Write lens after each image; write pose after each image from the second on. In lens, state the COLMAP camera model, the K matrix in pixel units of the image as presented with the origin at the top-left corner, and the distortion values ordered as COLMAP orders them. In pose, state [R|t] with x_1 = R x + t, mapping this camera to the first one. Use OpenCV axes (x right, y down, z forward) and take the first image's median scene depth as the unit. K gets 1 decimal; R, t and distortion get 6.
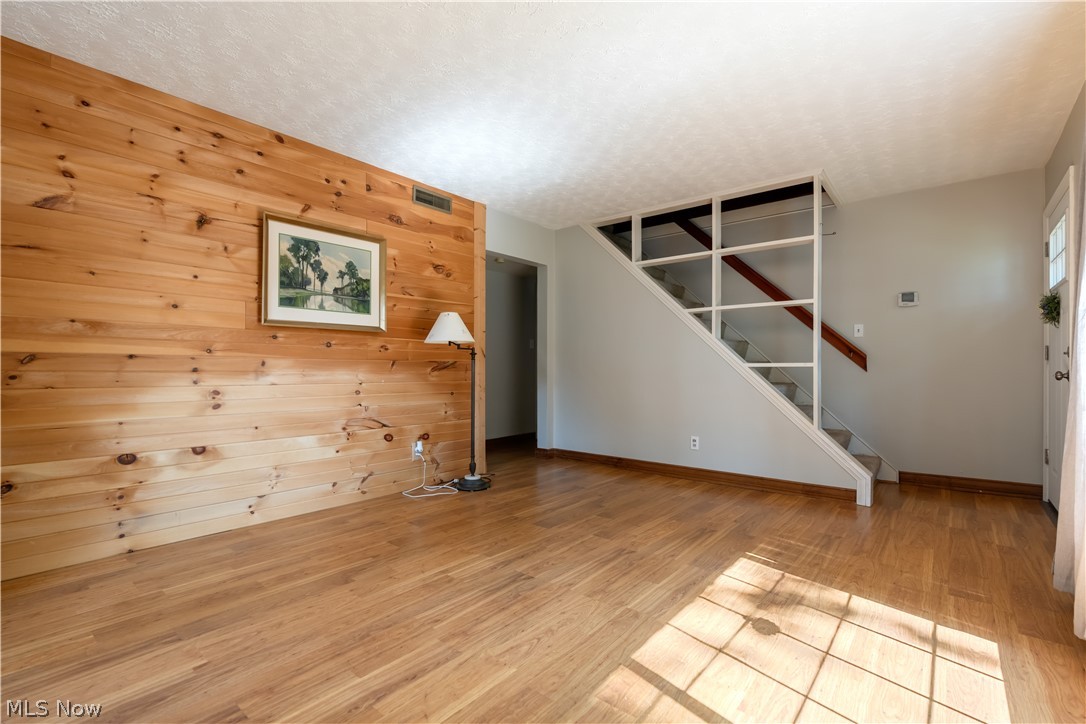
lens RADIAL K [[492.1, 0, 543.0], [0, 492.1, 362.0], [0, 0, 1]] dist [-0.004322, 0.001095]
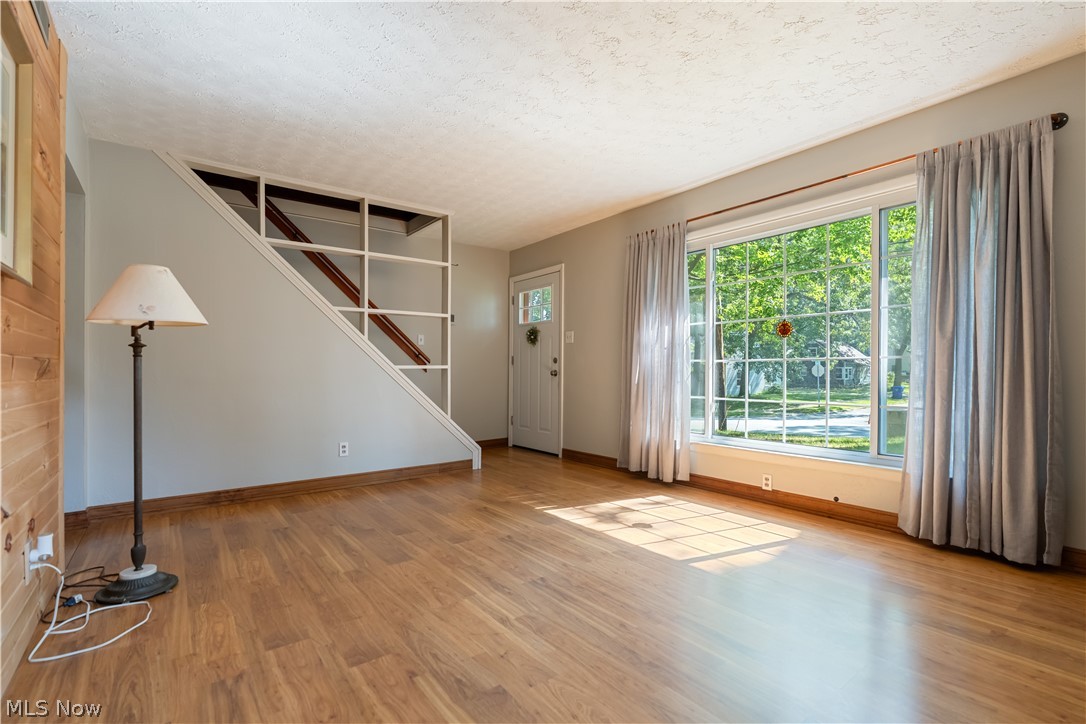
lens RADIAL K [[495.6, 0, 546.3], [0, 495.6, 372.1], [0, 0, 1]] dist [-0.003602, -0.000284]
pose [[0.219183, -0.007738, 0.975653, -0.845067], [-0.007960, 0.999921, 0.009719, 0.005649], [-0.975651, -0.009897, 0.219104, 0.649968]]
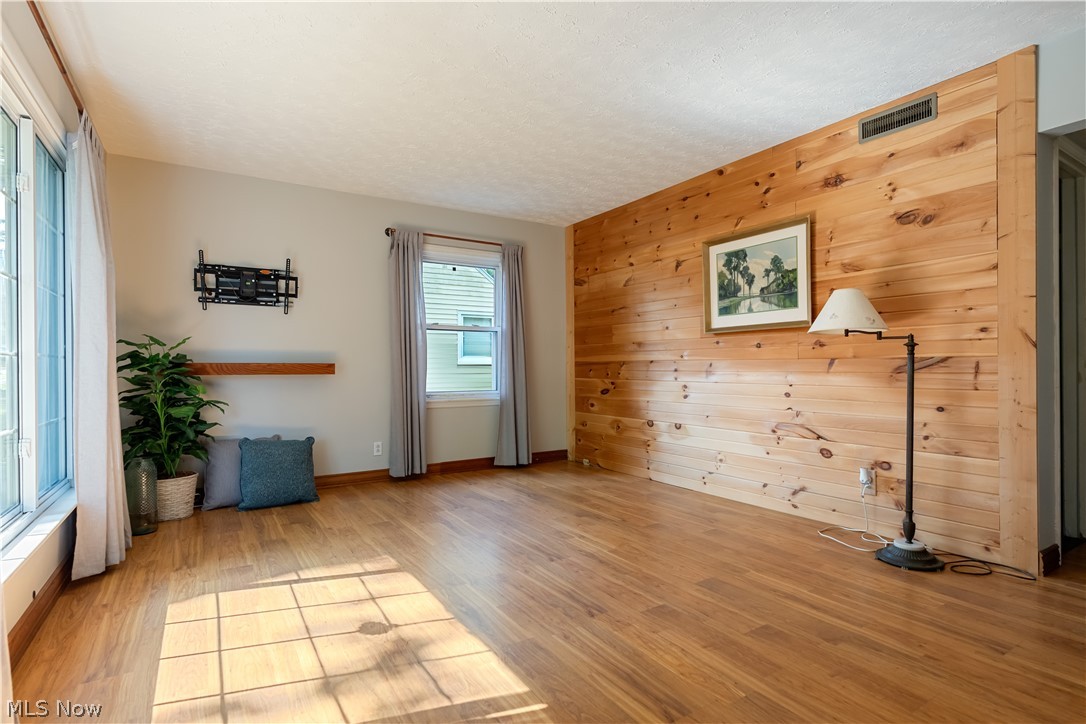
lens RADIAL K [[537.7, 0, 537.2], [0, 537.7, 367.7], [0, 0, 1]] dist [-0.001267, 0.000376]
pose [[-0.313764, -0.002198, -0.949498, 0.942531], [0.015295, 0.999856, -0.007369, 0.014808], [0.949378, -0.016835, -0.313686, 1.134441]]
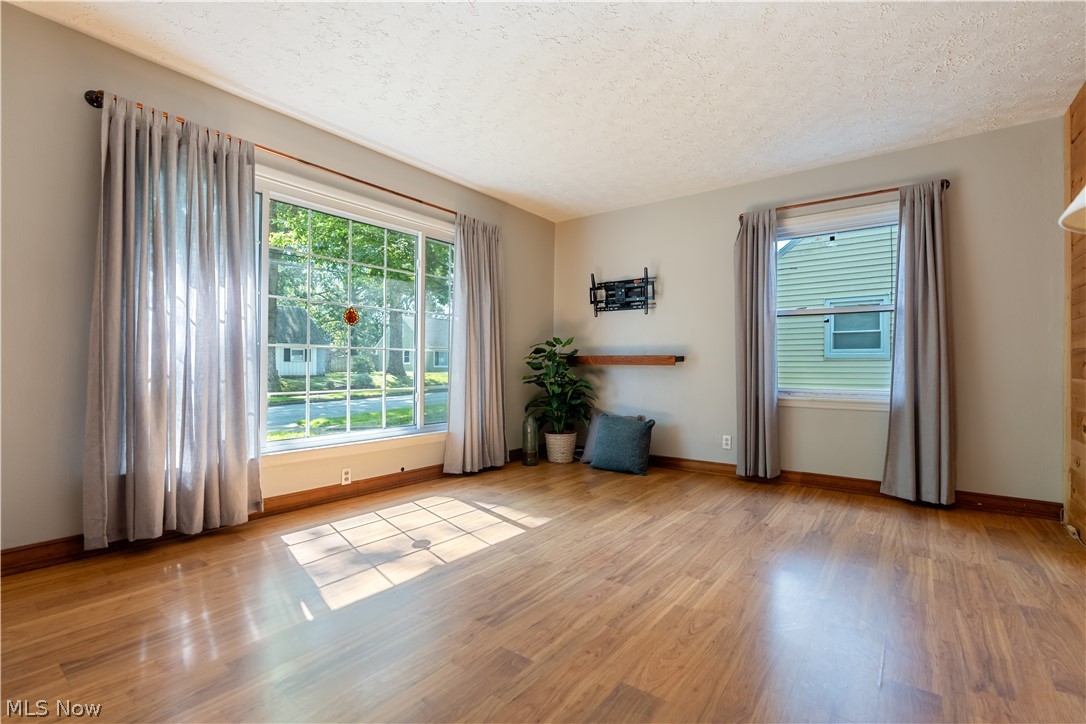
lens RADIAL K [[492.1, 0, 543.0], [0, 492.1, 362.0], [0, 0, 1]] dist [-0.004322, 0.001095]
pose [[-0.998999, -0.010765, -0.043423, 0.122582], [-0.009864, 0.999733, -0.020910, 0.039317], [0.043636, -0.020461, -0.998838, 1.625571]]
